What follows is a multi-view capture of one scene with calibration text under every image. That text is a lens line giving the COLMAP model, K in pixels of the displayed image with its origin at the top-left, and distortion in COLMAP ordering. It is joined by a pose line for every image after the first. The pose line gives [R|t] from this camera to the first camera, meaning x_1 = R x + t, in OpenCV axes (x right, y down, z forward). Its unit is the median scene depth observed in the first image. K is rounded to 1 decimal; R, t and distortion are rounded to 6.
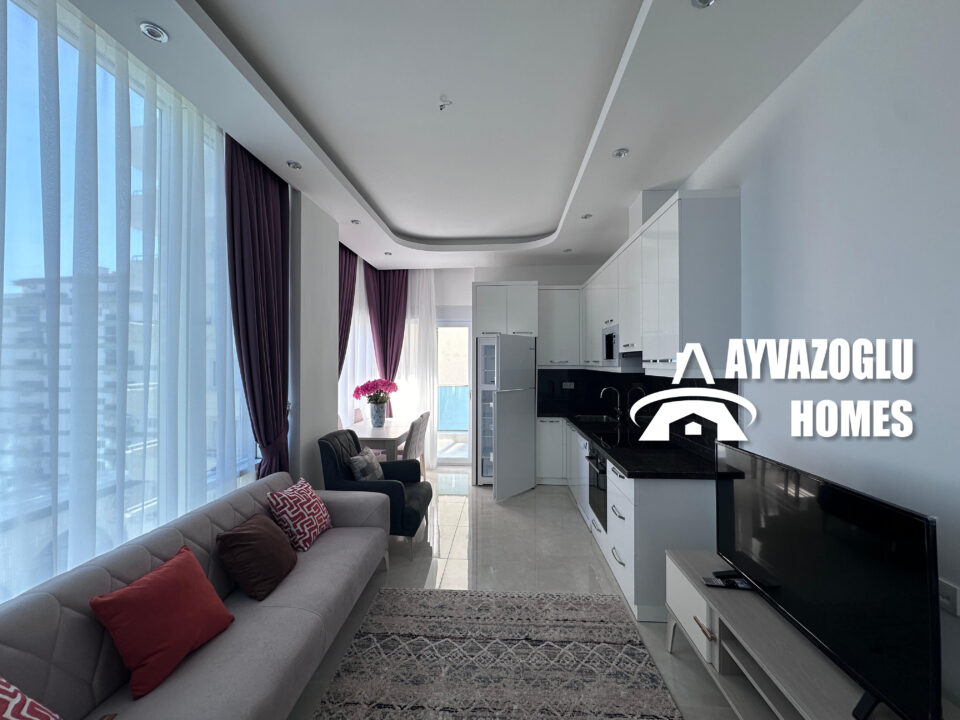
lens RADIAL K [[383.8, 0, 480.3], [0, 383.8, 362.0], [0, 0, 1]] dist [-0.001056, -0.000382]
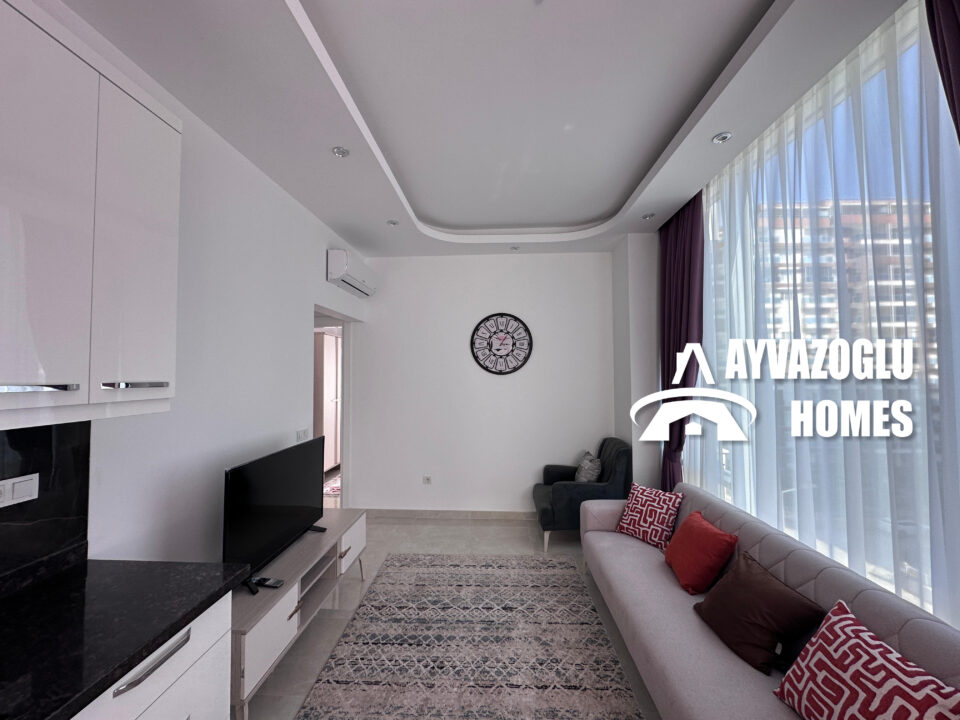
lens RADIAL K [[383.8, 0, 479.9], [0, 383.8, 361.3], [0, 0, 1]] dist [-0.001056, -0.000382]
pose [[-0.999953, -0.000079, -0.009732, 0.030483], [0.000239, 0.999464, -0.032726, -0.024894], [0.009729, -0.032727, -0.999417, 2.156570]]
